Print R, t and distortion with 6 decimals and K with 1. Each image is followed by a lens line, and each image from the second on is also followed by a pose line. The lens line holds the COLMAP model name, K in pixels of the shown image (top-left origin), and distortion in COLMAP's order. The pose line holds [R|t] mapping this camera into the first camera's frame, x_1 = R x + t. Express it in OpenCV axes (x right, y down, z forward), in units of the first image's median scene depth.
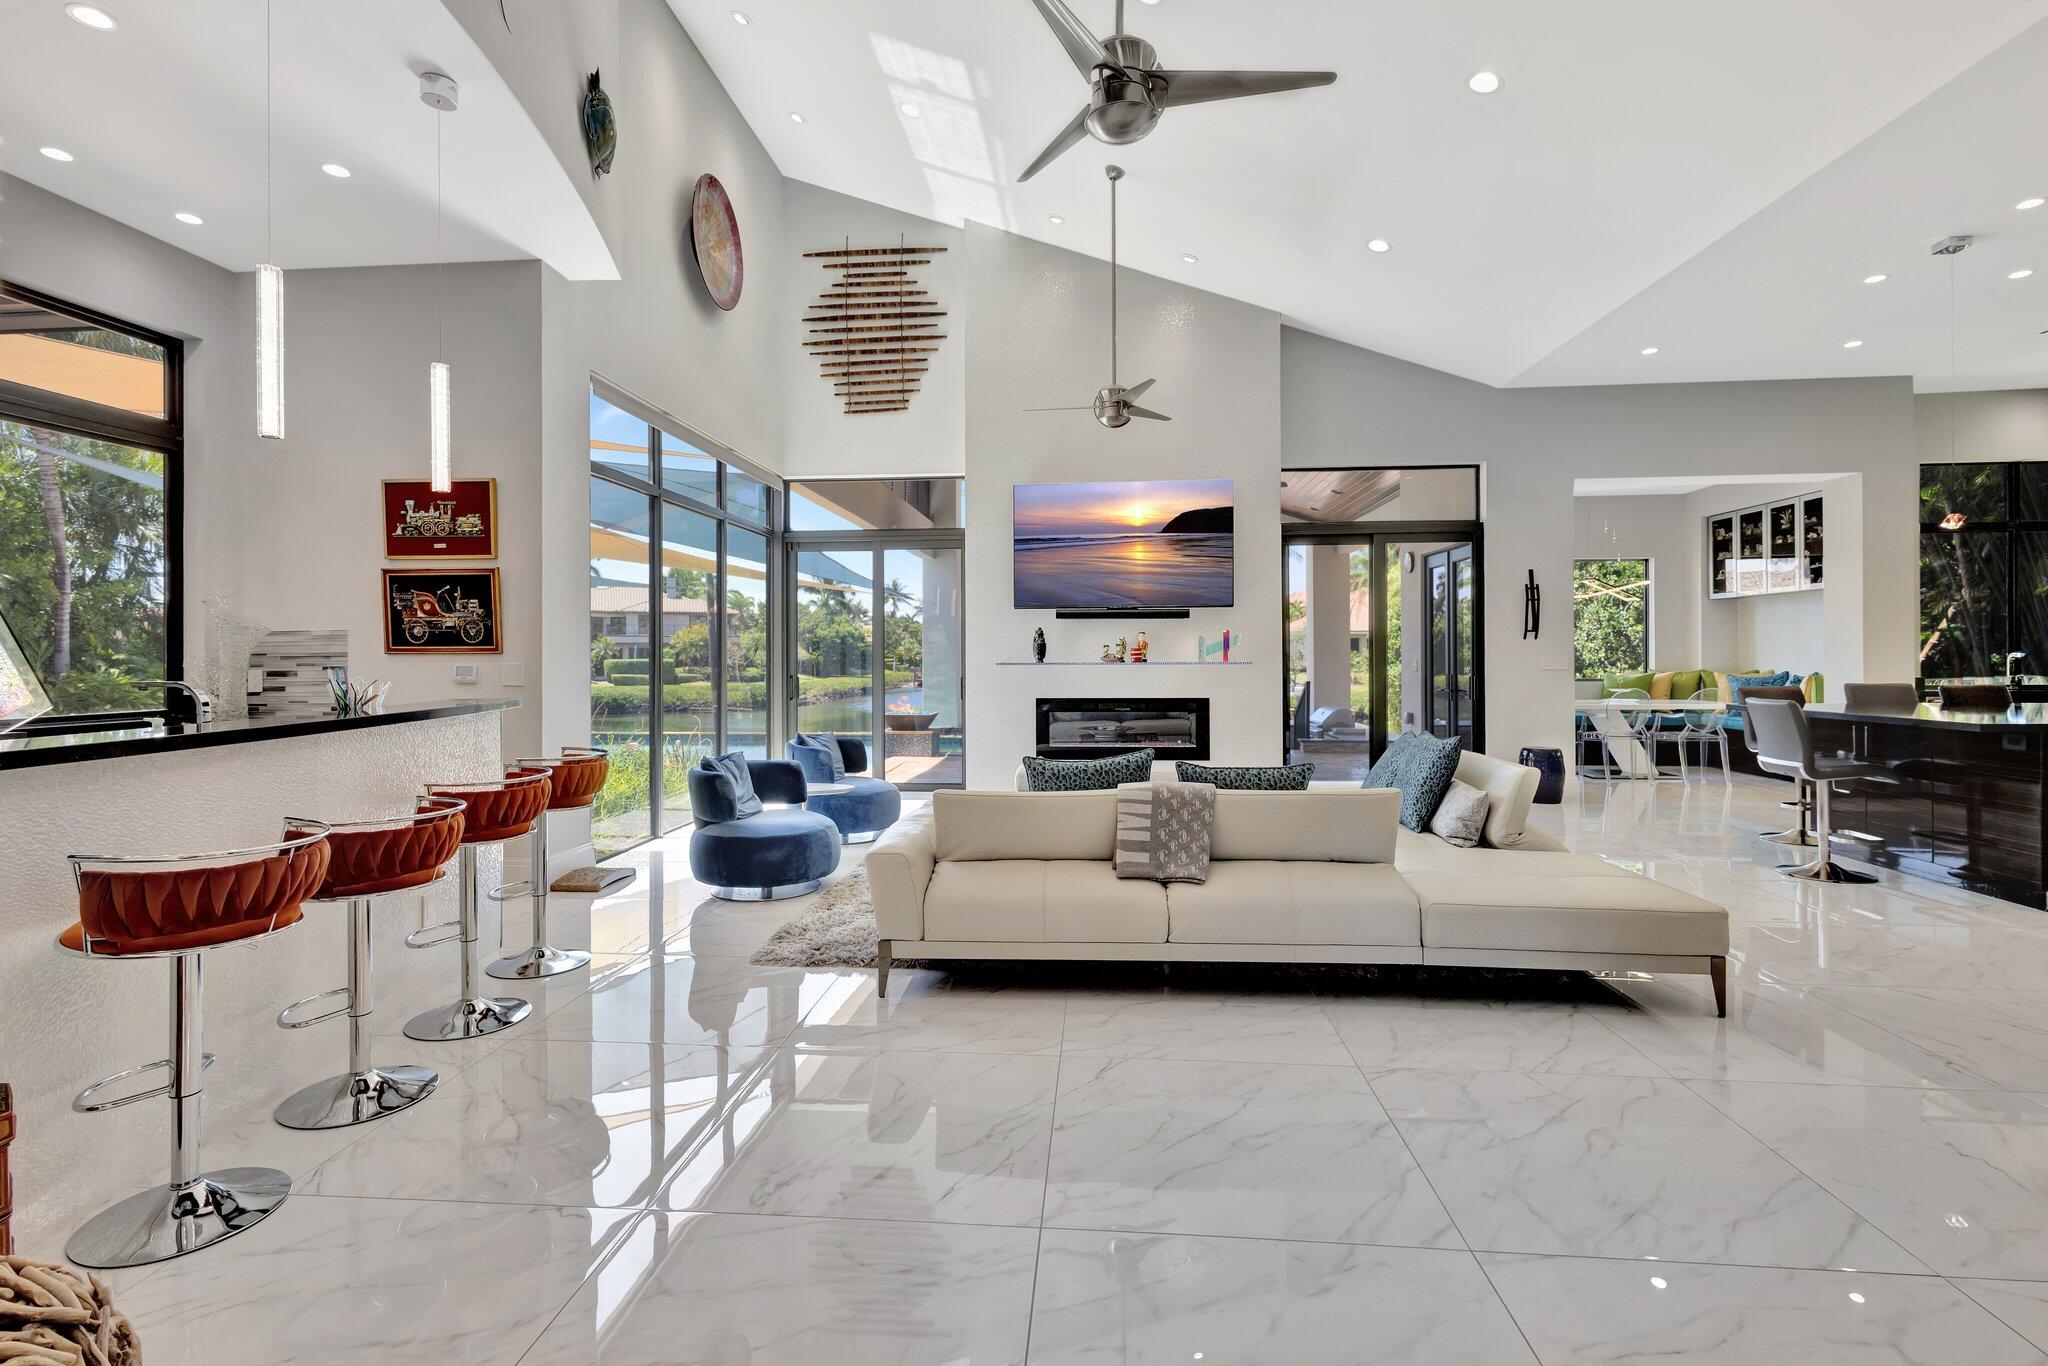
lens RADIAL K [[961.7, 0, 1019.3], [0, 961.7, 653.4], [0, 0, 1]] dist [0.012181, 0.000234]
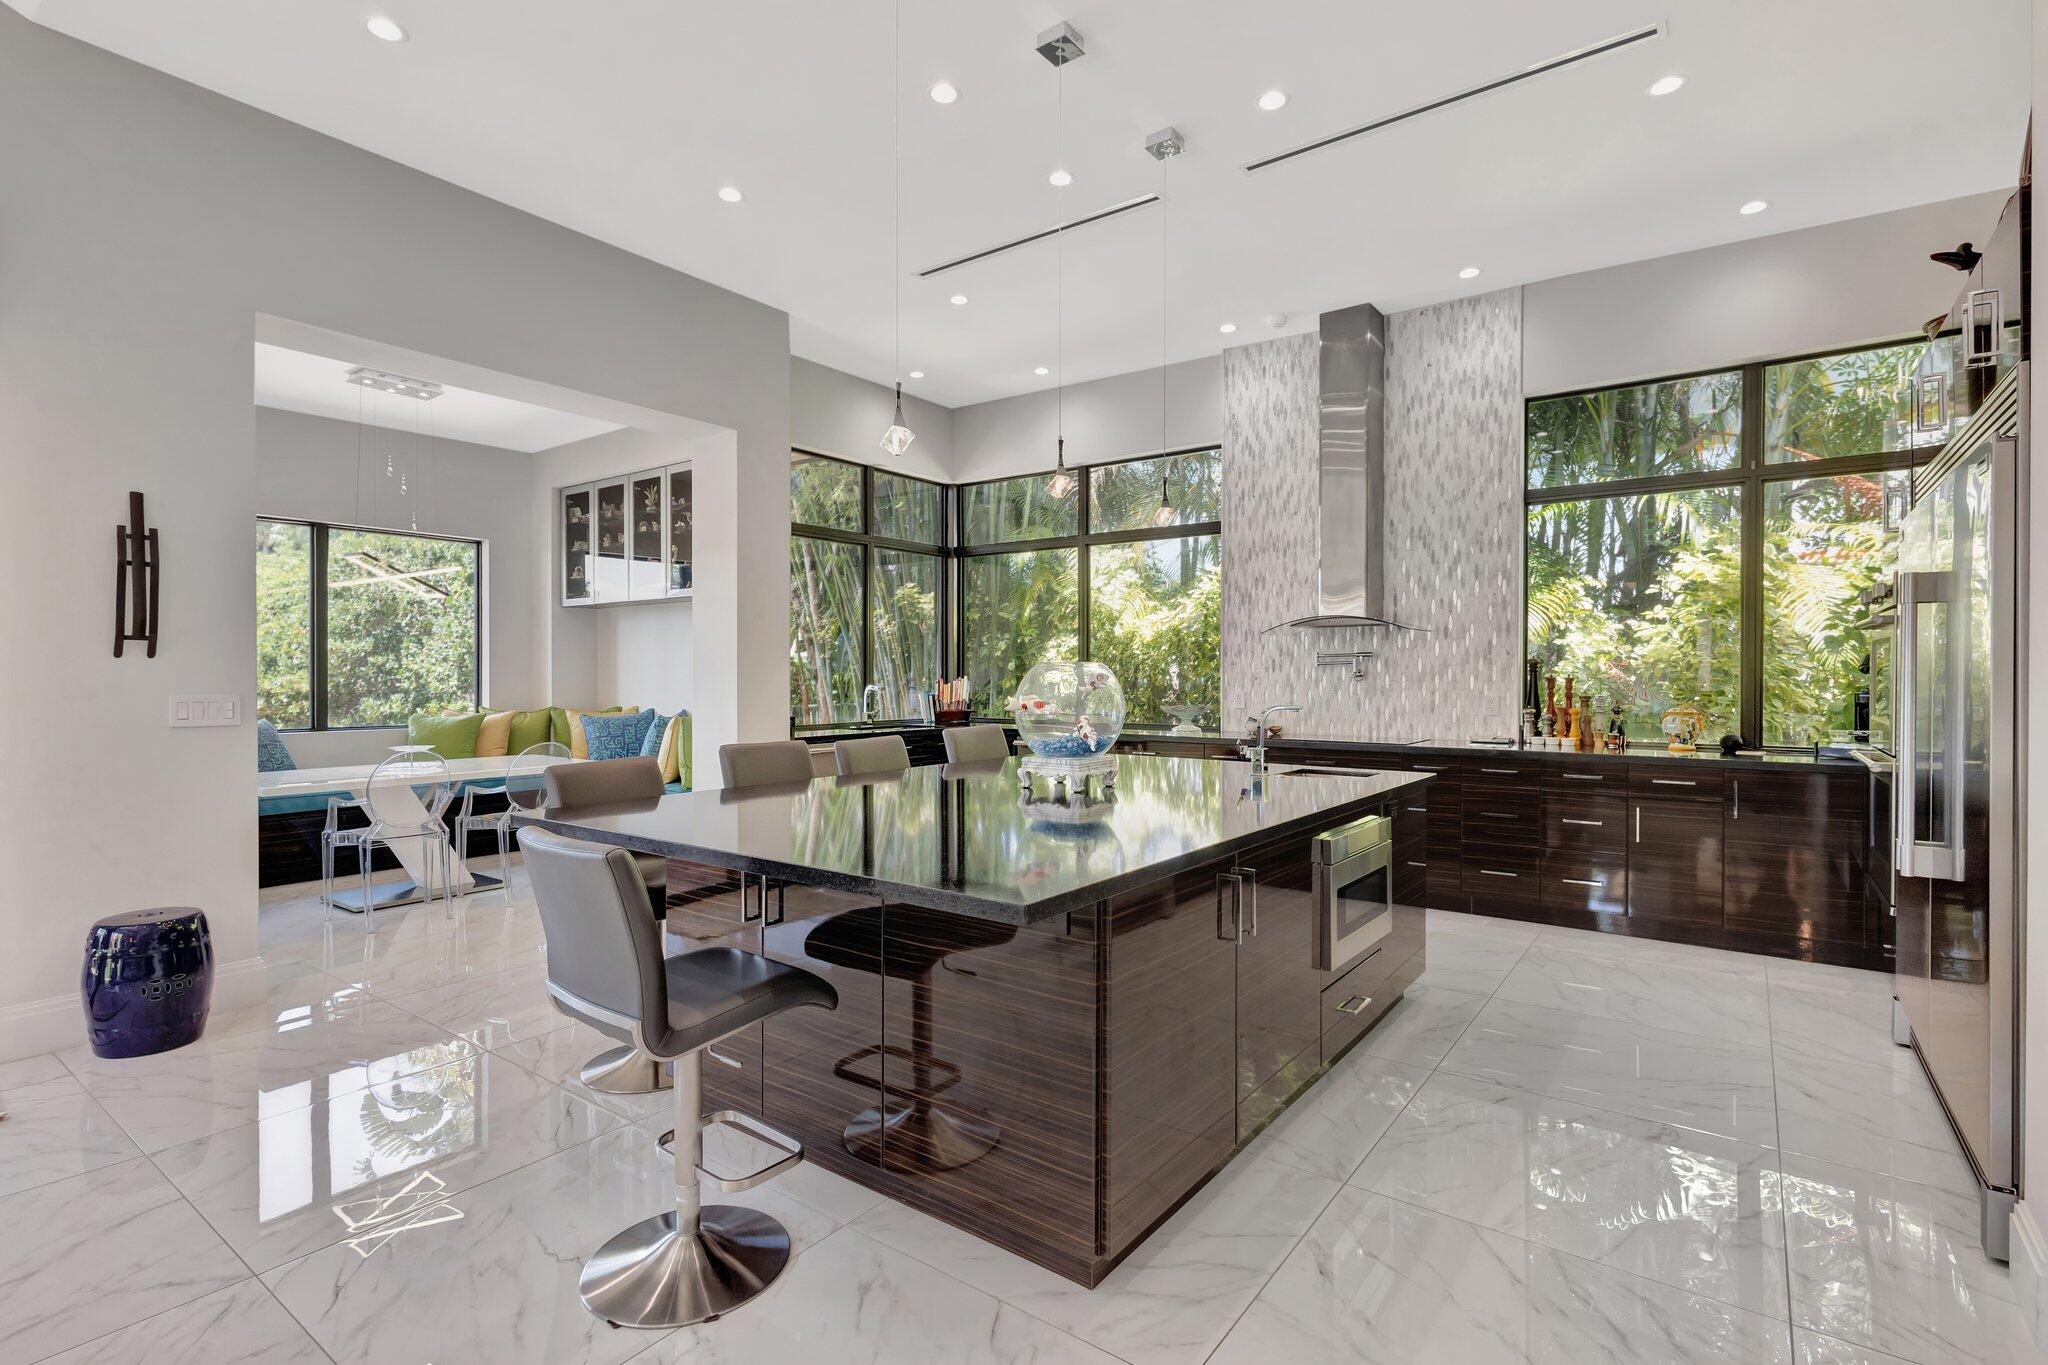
lens RADIAL K [[976.3, 0, 1026.8], [0, 976.3, 670.3], [0, 0, 1]] dist [0.002160, 0.000026]
pose [[0.521021, 0.010052, 0.853485, 0.350178], [-0.004751, 0.999949, -0.008877, -0.006453], [-0.853531, 0.000570, 0.521042, 0.421682]]
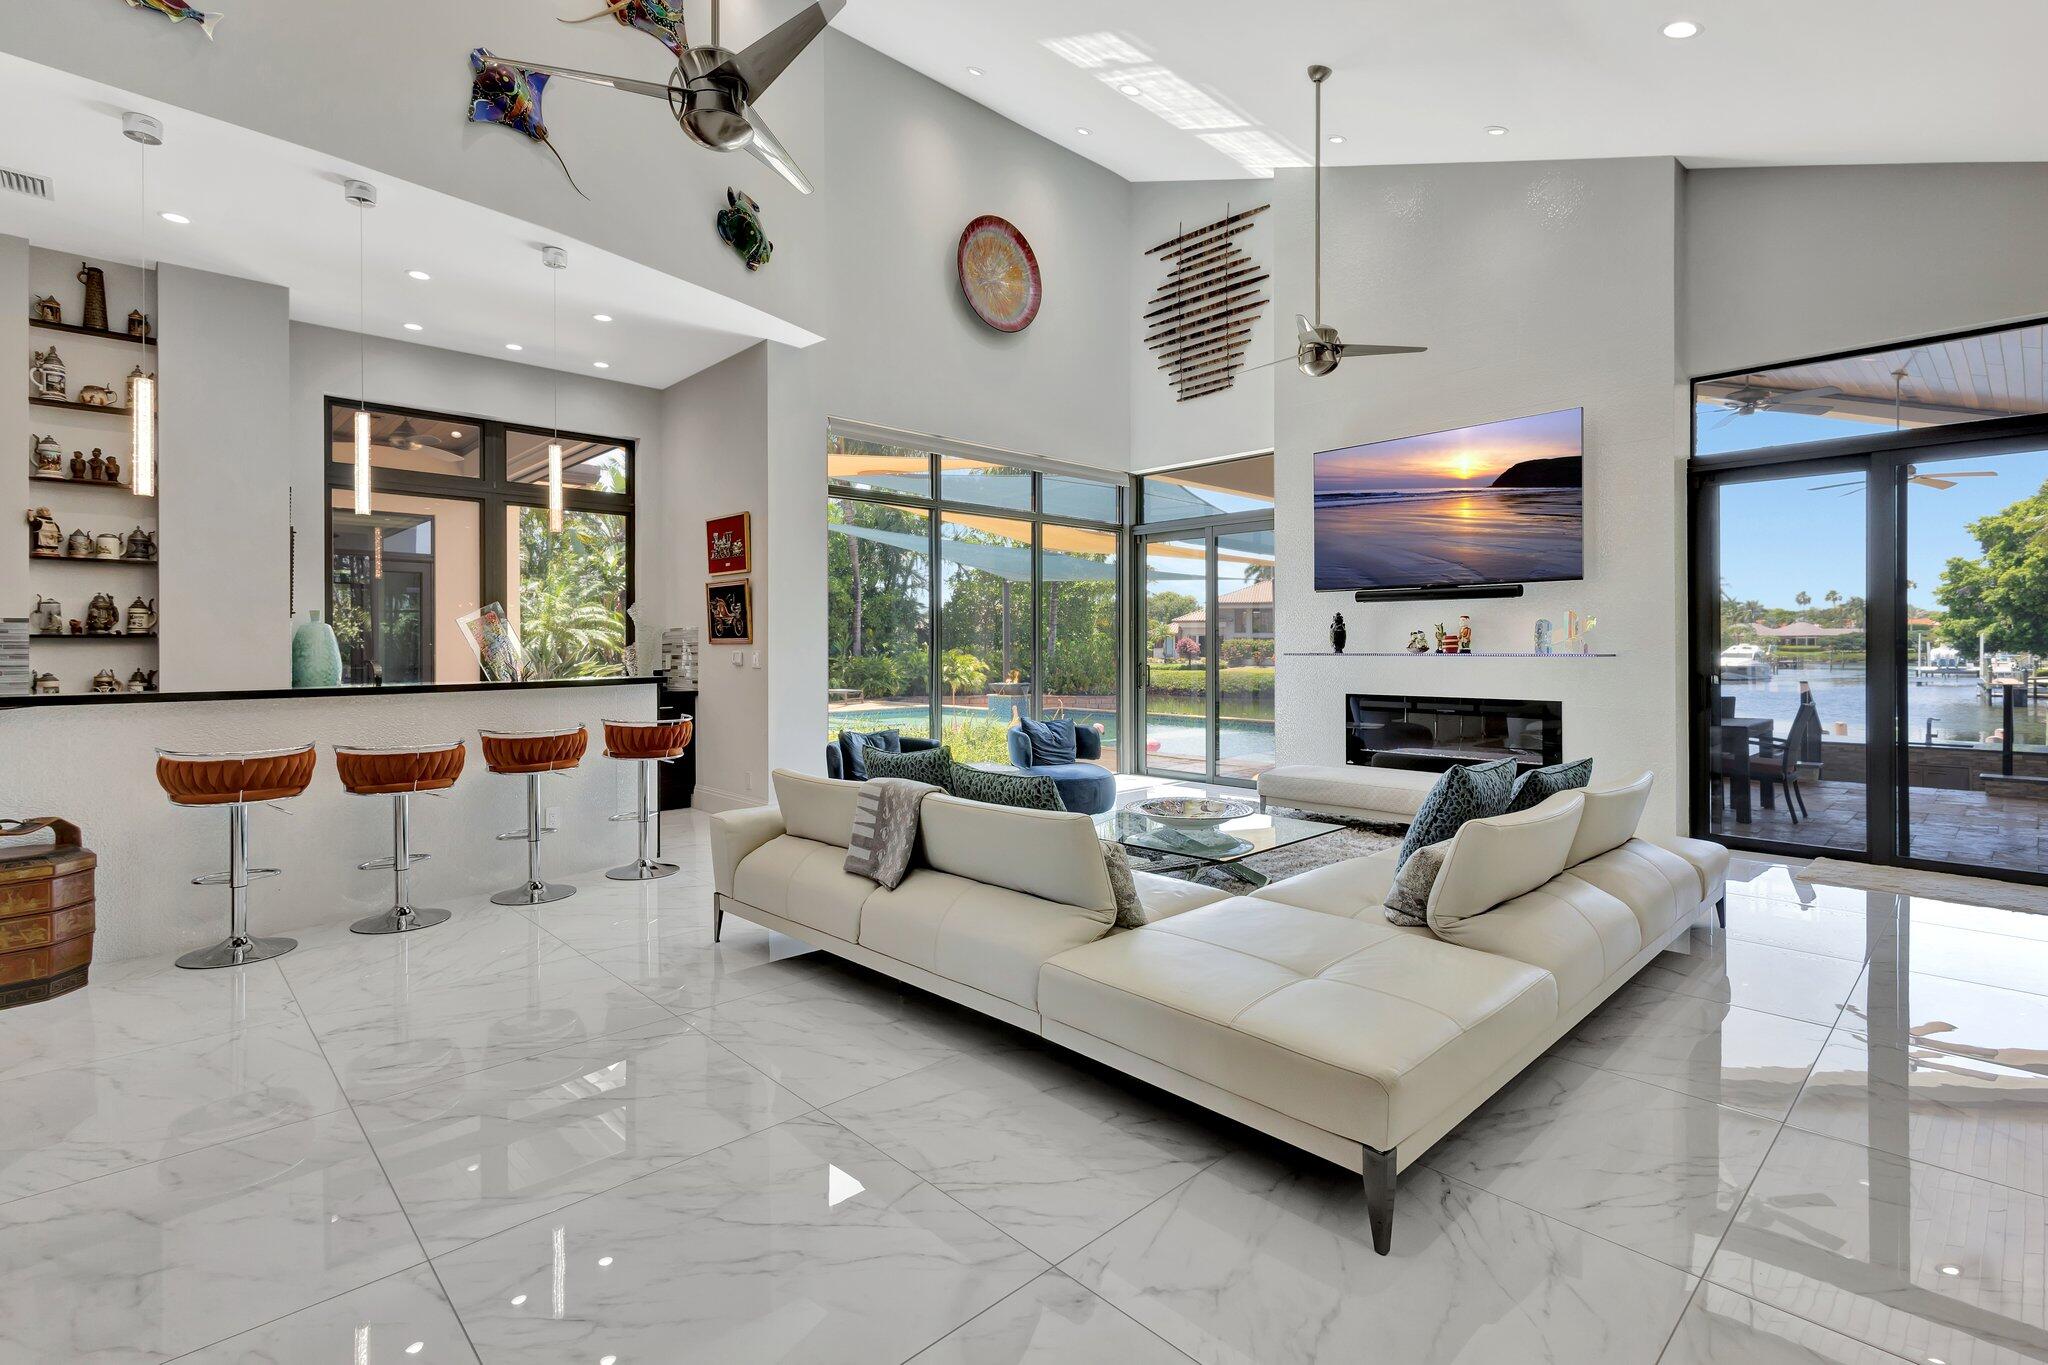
lens RADIAL K [[950.4, 0, 1023.1], [0, 950.4, 650.0], [0, 0, 1]] dist [0.002849, 0.000124]
pose [[0.752971, 0.004583, -0.658038, 0.348970], [0.001085, 0.999966, 0.008205, -0.000527], [0.658053, -0.006892, 0.752940, 0.153215]]
